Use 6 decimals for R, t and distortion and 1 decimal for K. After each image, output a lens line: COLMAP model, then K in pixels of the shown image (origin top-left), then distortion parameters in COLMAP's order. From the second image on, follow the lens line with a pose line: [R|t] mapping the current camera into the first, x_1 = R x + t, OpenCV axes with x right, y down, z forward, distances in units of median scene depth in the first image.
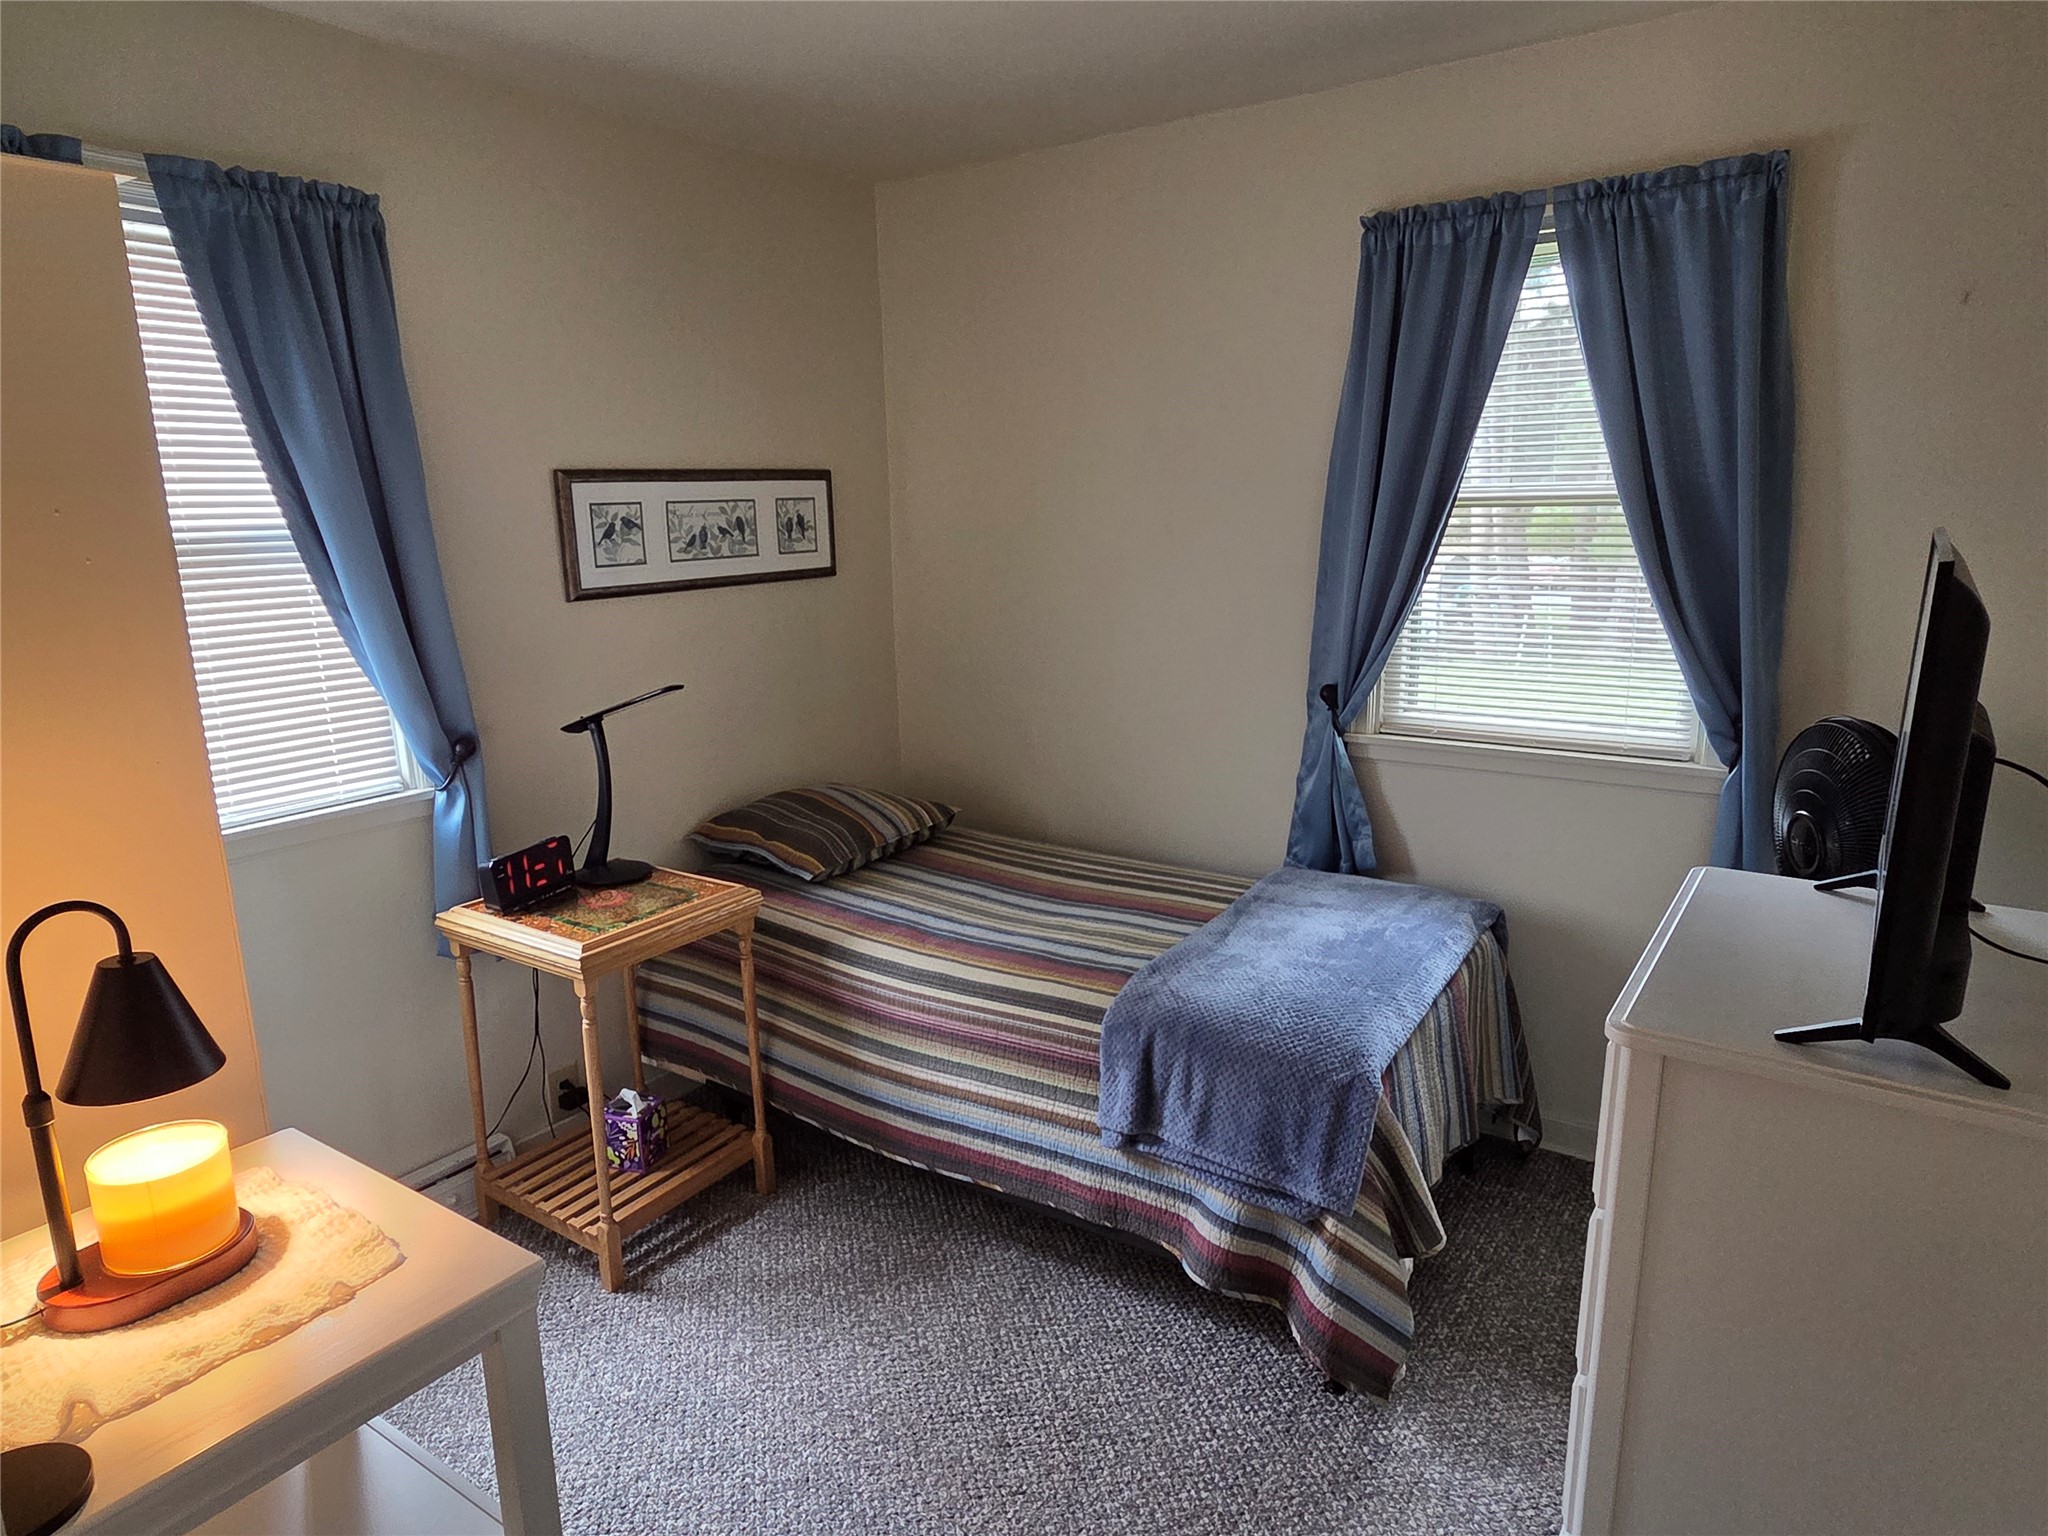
lens RADIAL K [[1251.9, 0, 1023.5], [0, 1251.9, 771.4], [0, 0, 1]] dist [0.000597, -0.000349]
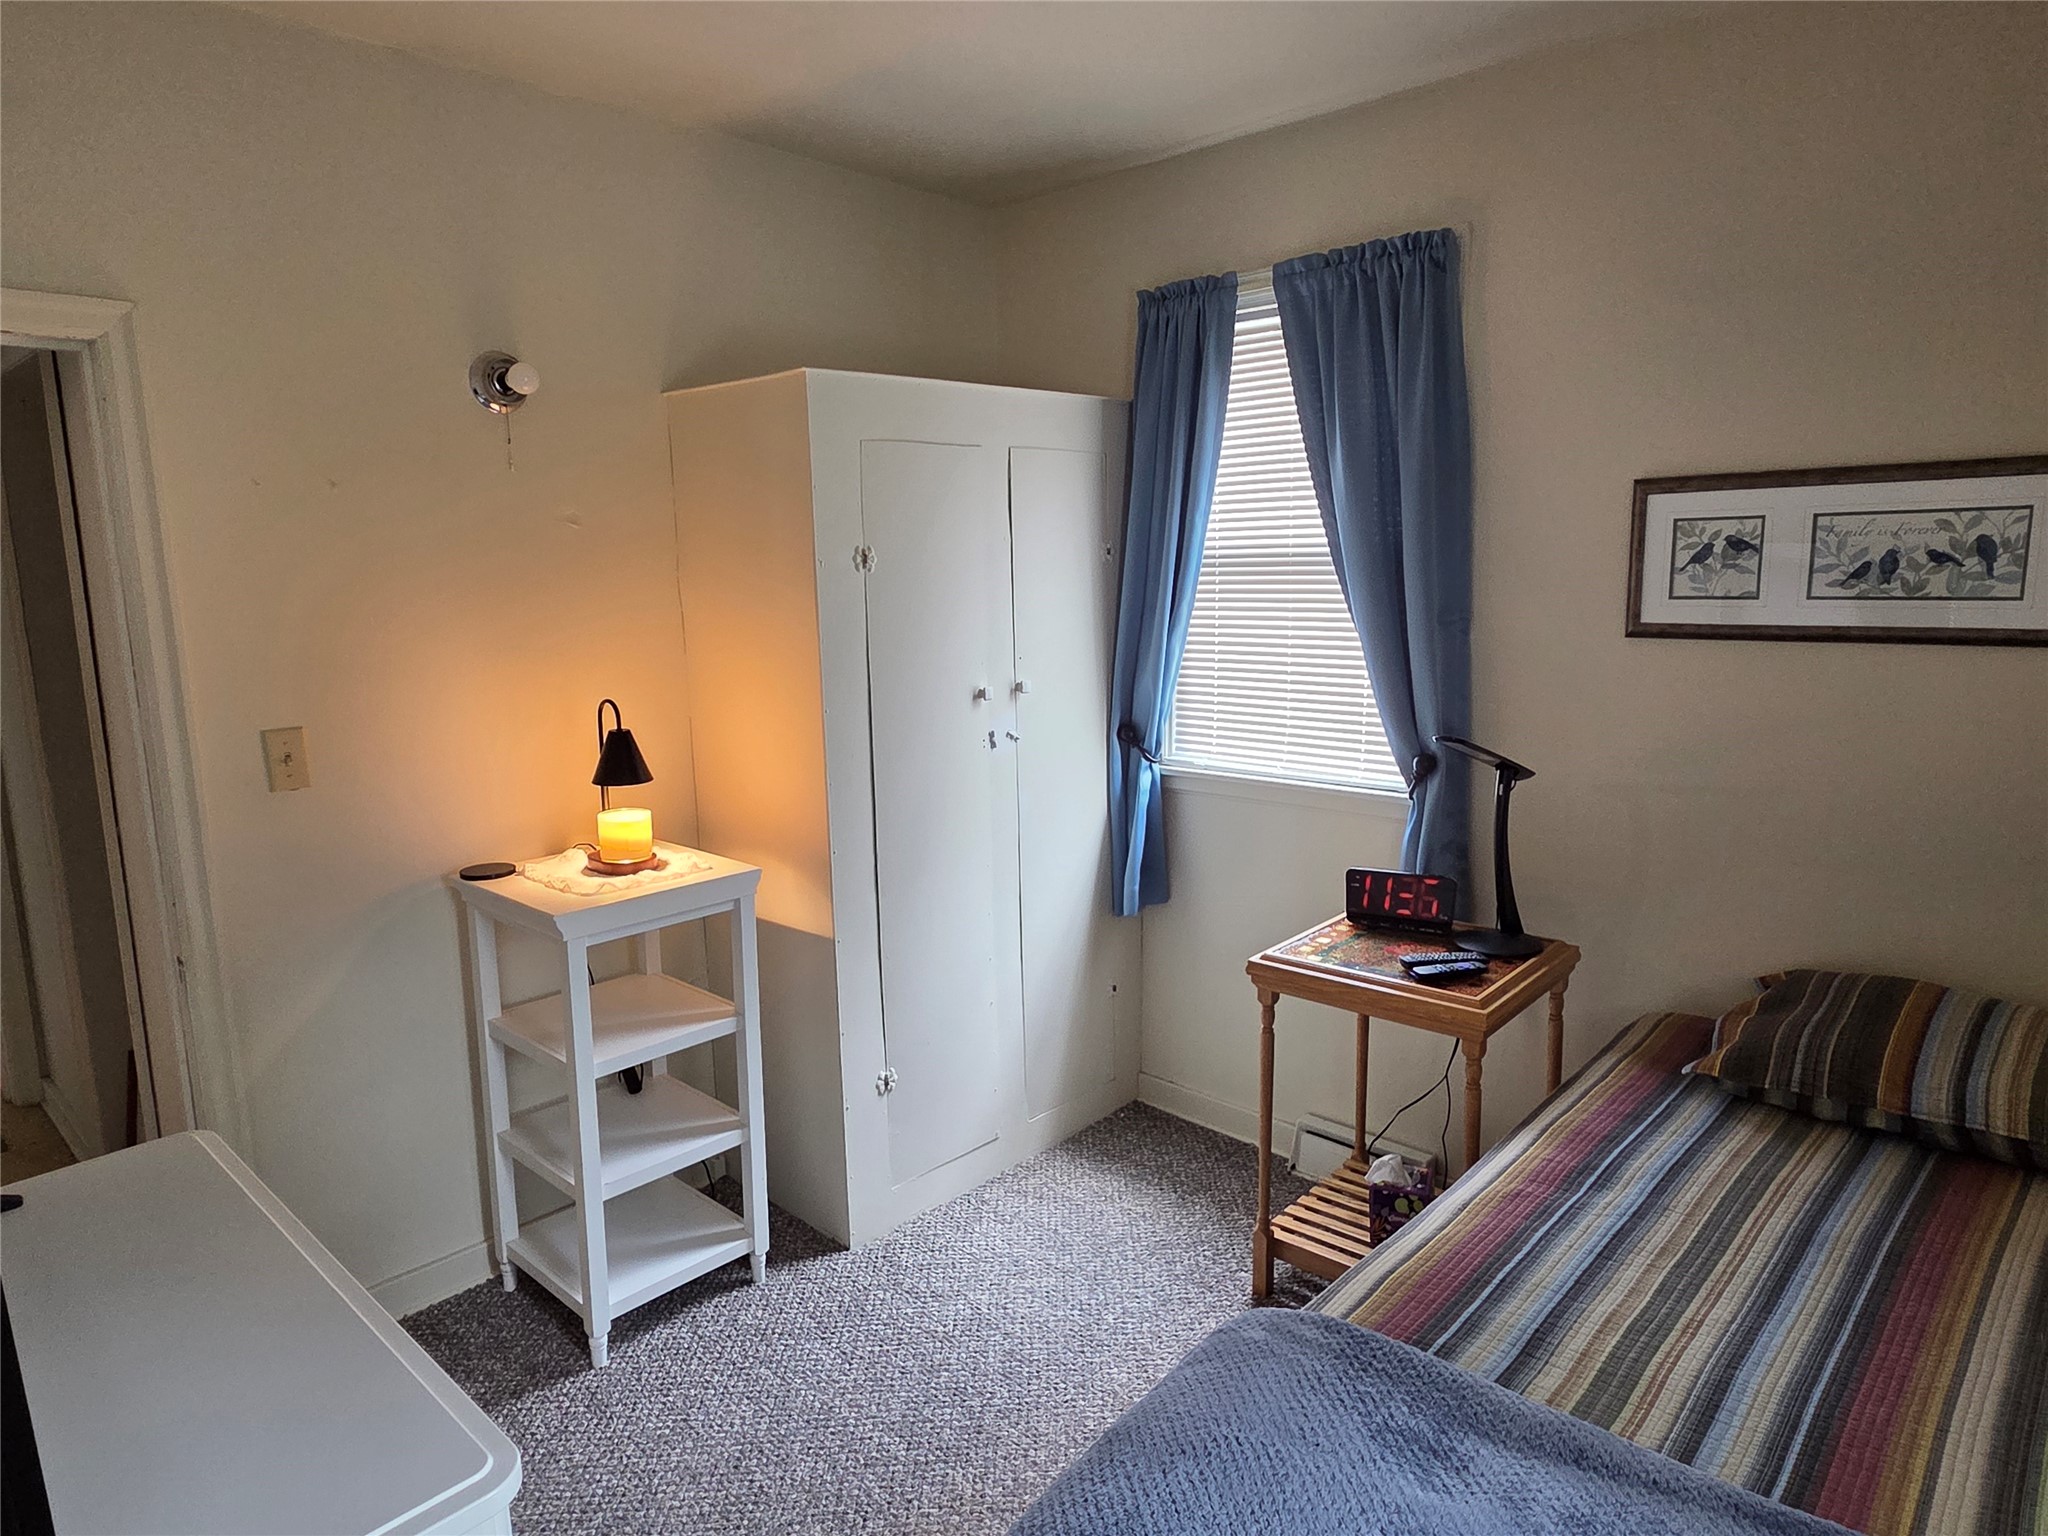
lens RADIAL K [[1251.9, 0, 1022.5], [0, 1251.9, 766.1], [0, 0, 1]] dist [0.000597, -0.000349]
pose [[-0.146007, 0.185925, -0.971655, 0.510602], [-0.189878, 0.958653, 0.211969, -0.148952], [0.970890, 0.215445, -0.104667, 0.693940]]
